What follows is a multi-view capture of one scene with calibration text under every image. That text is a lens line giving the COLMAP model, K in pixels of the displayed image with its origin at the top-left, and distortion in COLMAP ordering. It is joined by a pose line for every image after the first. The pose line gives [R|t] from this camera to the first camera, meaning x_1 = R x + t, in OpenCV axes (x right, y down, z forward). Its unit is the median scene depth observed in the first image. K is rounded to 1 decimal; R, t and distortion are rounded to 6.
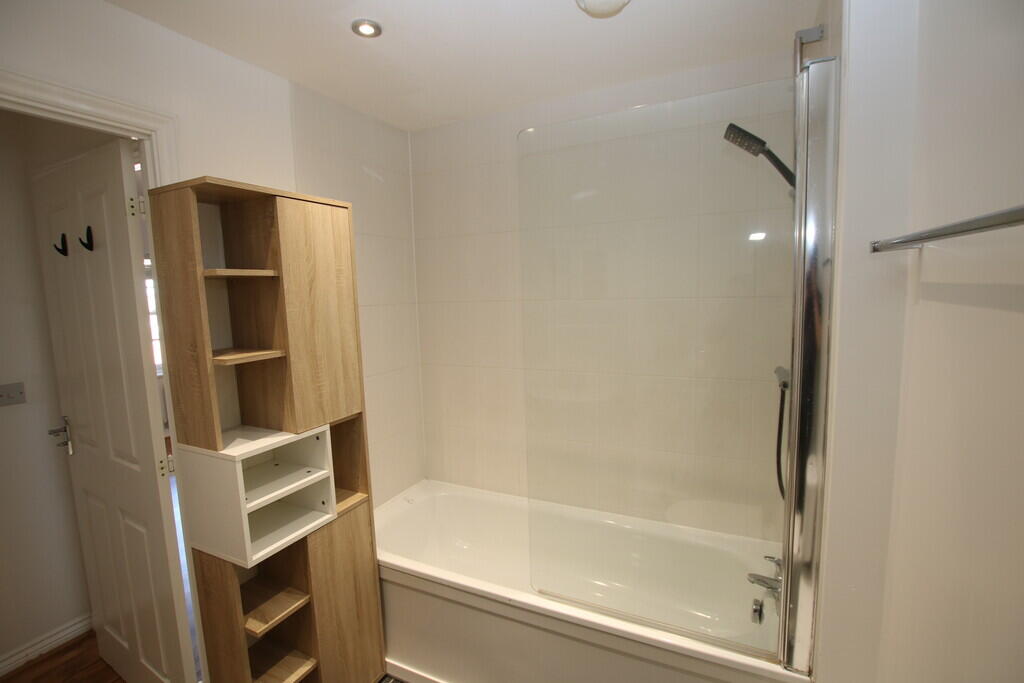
lens RADIAL K [[484.0, 0, 512.0], [0, 484.0, 341.5], [0, 0, 1]] dist [-0.000776, -0.000074]
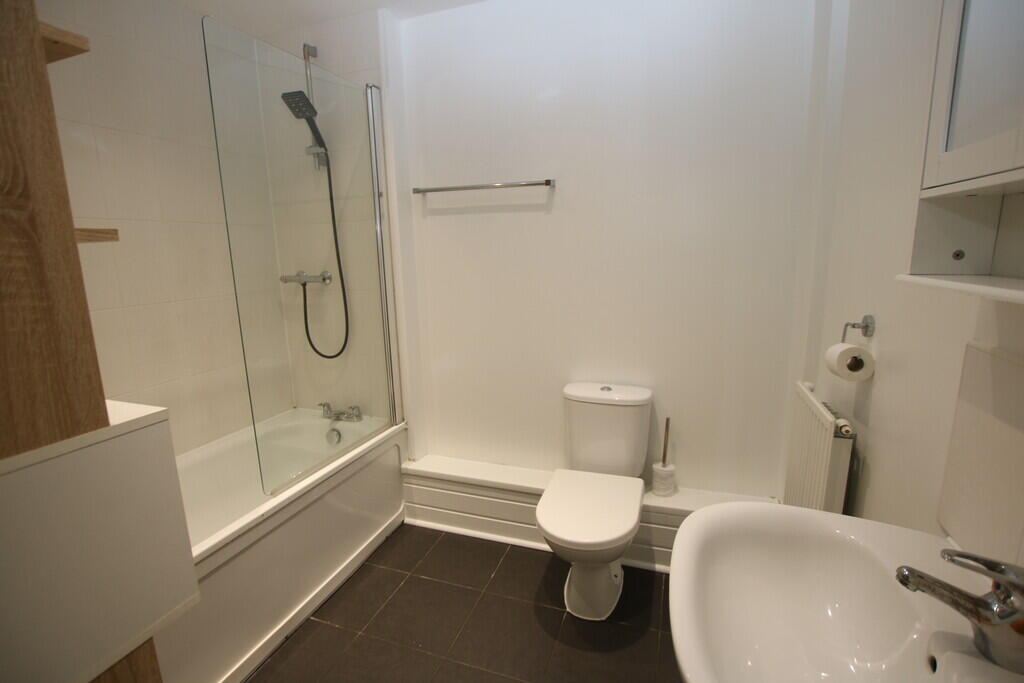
lens RADIAL K [[484.0, 0, 512.0], [0, 484.0, 341.5], [0, 0, 1]] dist [-0.000776, -0.000074]
pose [[-0.111624, -0.150017, 0.982362, -1.131307], [0.140882, 0.976167, 0.165079, 0.123956], [-0.983714, 0.156824, -0.087828, 0.638094]]
